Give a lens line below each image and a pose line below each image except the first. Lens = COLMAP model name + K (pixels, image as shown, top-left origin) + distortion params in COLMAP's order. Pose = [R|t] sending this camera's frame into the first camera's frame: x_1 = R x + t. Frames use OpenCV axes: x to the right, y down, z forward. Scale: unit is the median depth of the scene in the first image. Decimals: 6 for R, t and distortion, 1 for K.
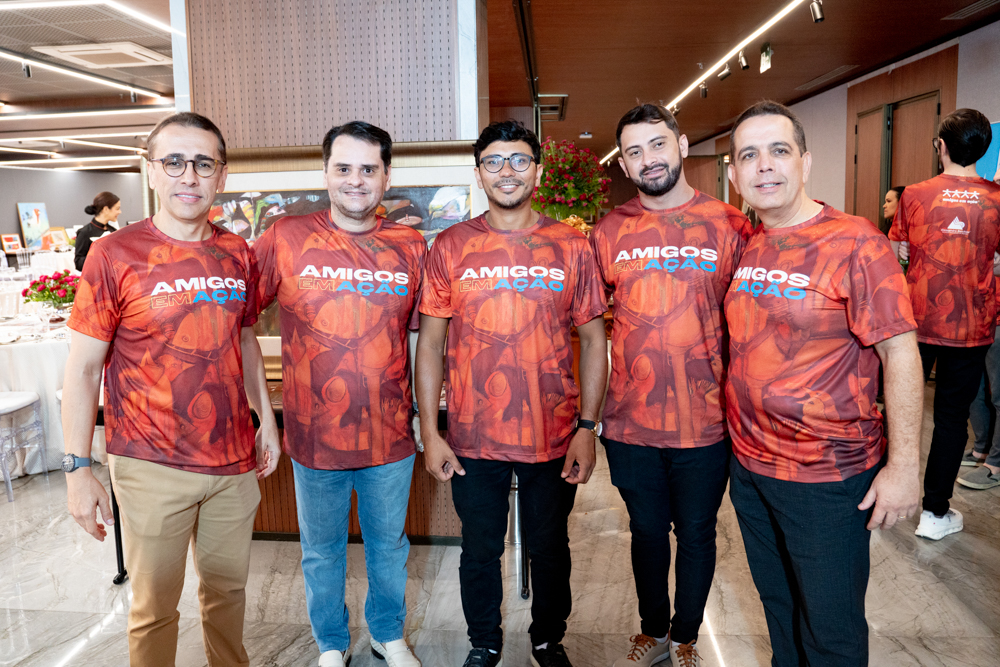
lens RADIAL K [[747.6, 0, 480.1], [0, 747.6, 318.7], [0, 0, 1]] dist [-0.125215, 0.089862]
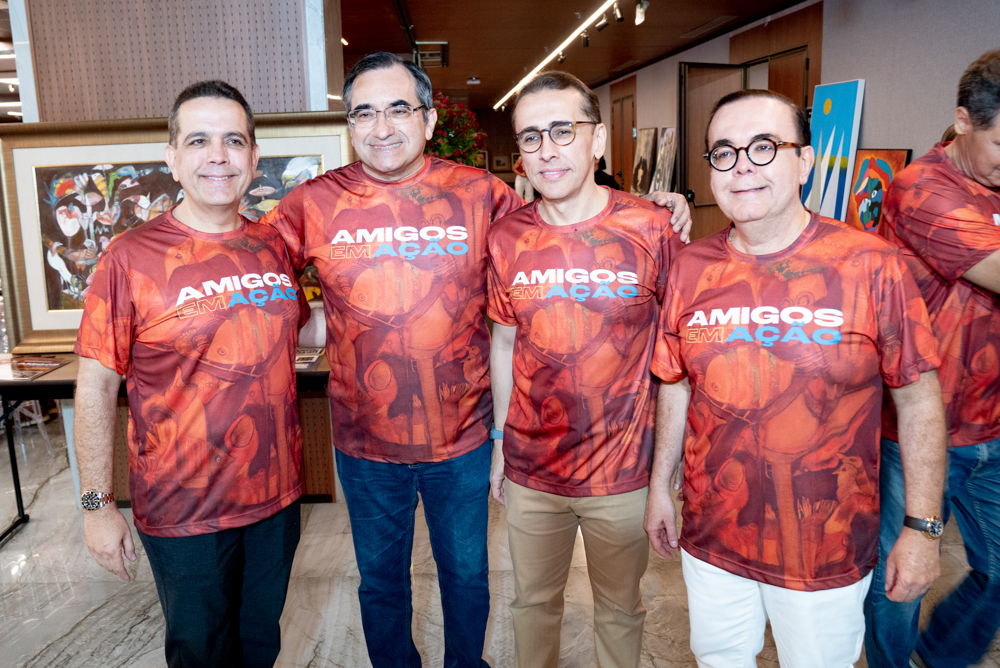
lens RADIAL K [[807.0, 0, 475.9], [0, 807.0, 333.1], [0, 0, 1]] dist [-0.125225, 0.089593]
pose [[0.992557, -0.031027, 0.117763, 0.060311], [0.022291, 0.996950, 0.074793, -0.012042], [-0.119724, -0.071611, 0.990221, -0.134195]]
